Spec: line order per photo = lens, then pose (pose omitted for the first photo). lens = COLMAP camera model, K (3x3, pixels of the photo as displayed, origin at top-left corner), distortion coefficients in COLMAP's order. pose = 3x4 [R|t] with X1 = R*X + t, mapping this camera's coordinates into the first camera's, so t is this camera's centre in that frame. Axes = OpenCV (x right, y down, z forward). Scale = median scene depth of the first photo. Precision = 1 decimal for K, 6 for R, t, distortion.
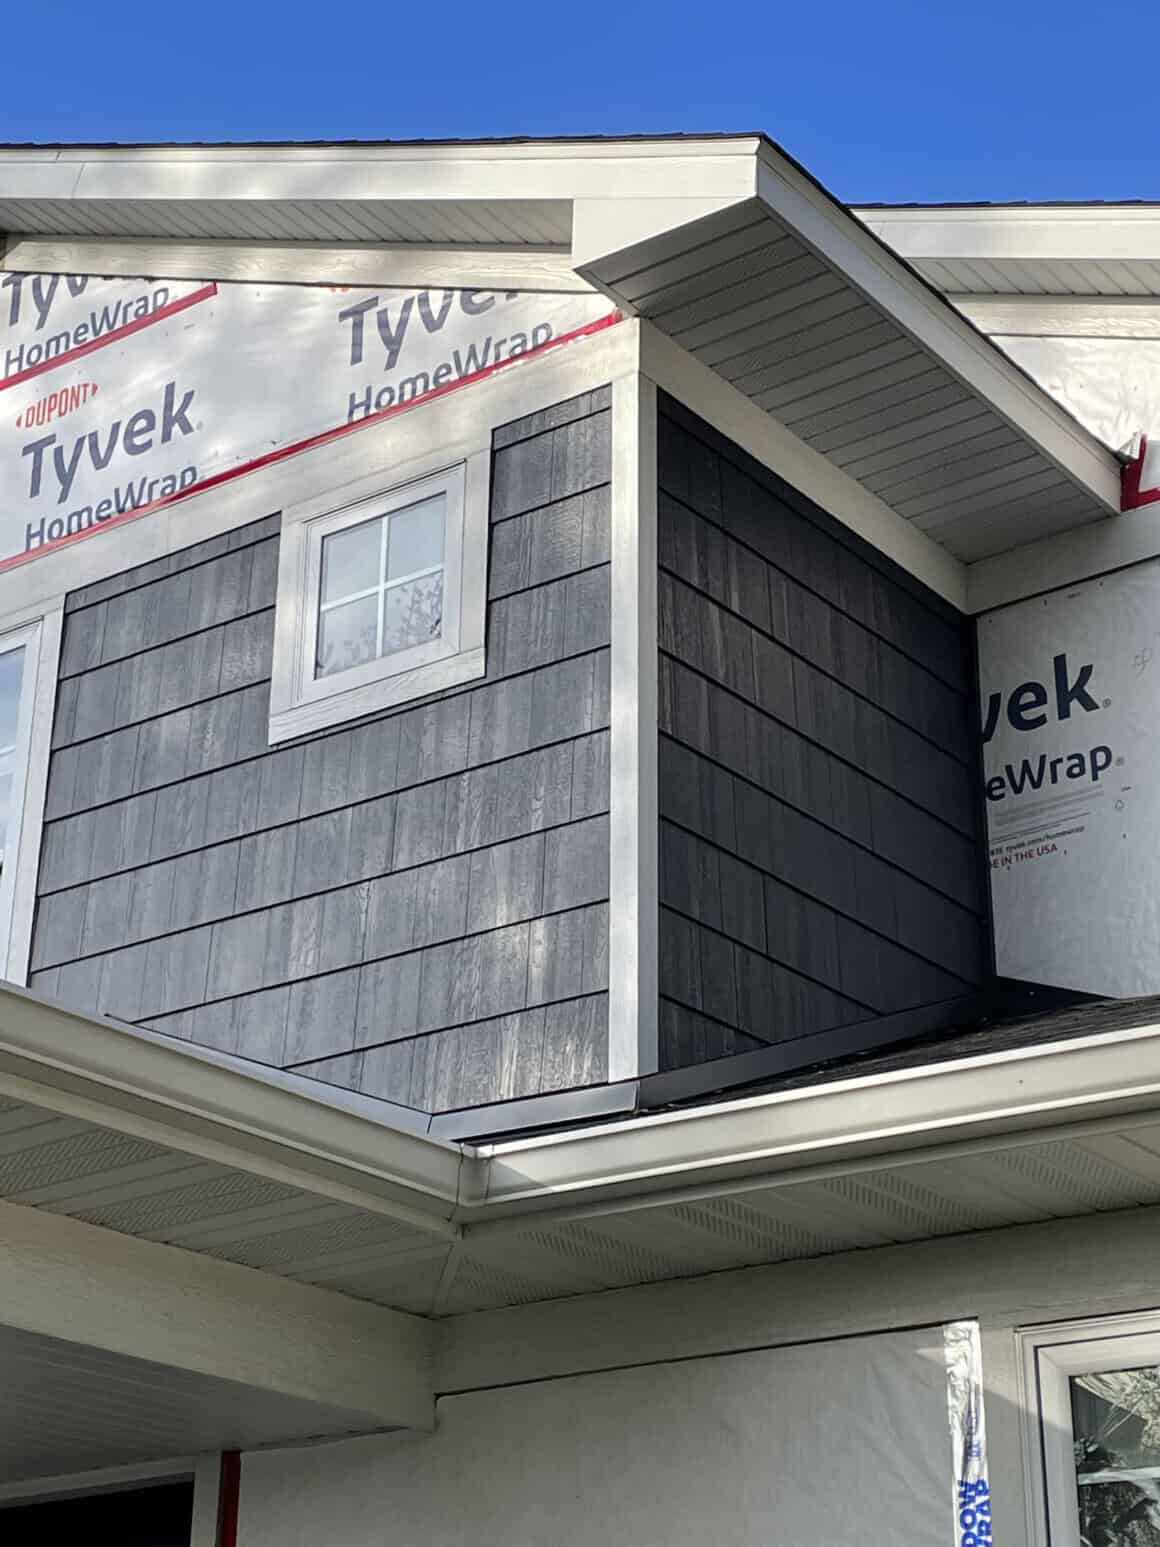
lens RADIAL K [[2800.2, 0, 580.0], [0, 2800.2, 773.5], [0, 0, 1]] dist [0.001326, -0.011569]
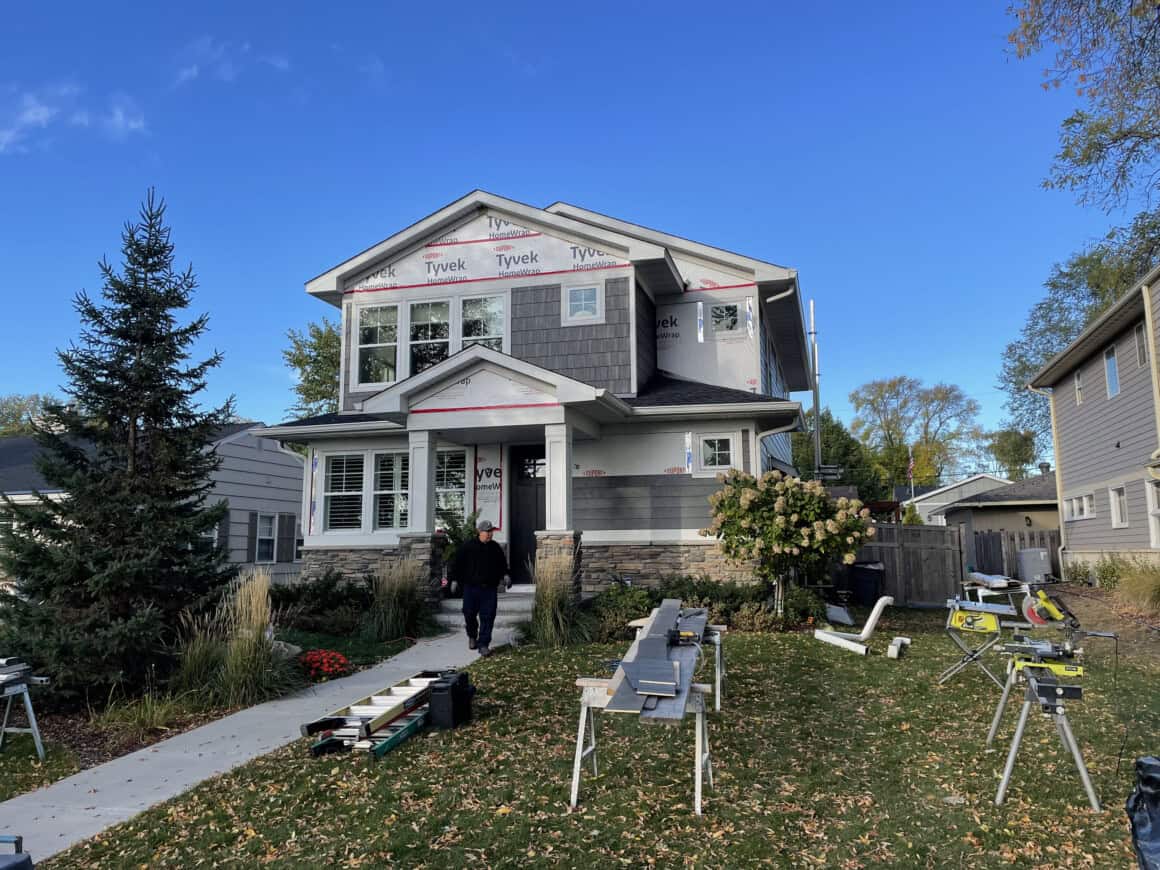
lens RADIAL K [[878.4, 0, 580.0], [0, 878.4, 435.0], [0, 0, 1]] dist [-0.001368, -0.000097]
pose [[0.933732, 0.036002, 0.356157, -0.695088], [-0.132851, 0.958727, 0.251381, -0.252325], [-0.332407, -0.282039, 0.899978, -0.724794]]
